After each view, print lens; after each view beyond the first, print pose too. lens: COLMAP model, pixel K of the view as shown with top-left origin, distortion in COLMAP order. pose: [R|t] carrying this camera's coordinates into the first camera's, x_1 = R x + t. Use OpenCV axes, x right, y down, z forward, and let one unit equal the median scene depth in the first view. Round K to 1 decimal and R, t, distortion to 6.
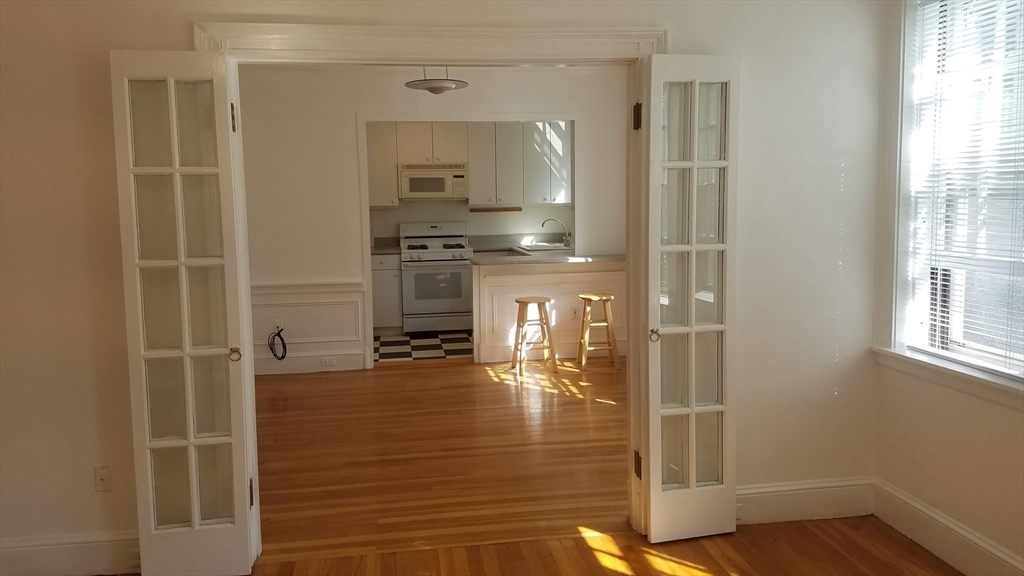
lens RADIAL K [[779.6, 0, 512.0], [0, 779.6, 288.0], [0, 0, 1]] dist [0.057478, -0.000629]
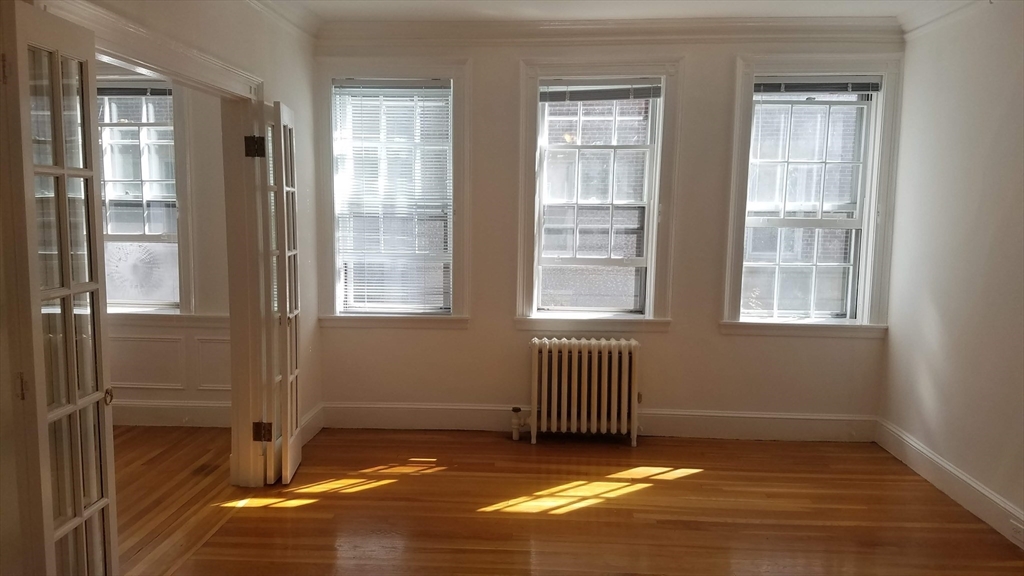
lens RADIAL K [[745.5, 0, 512.5], [0, 745.5, 301.7], [0, 0, 1]] dist [0.000028, -0.000277]
pose [[0.202359, -0.098943, 0.974300, -0.863082], [0.101926, 0.991608, 0.079531, -0.028633], [-0.973993, 0.083213, 0.210745, 0.346664]]
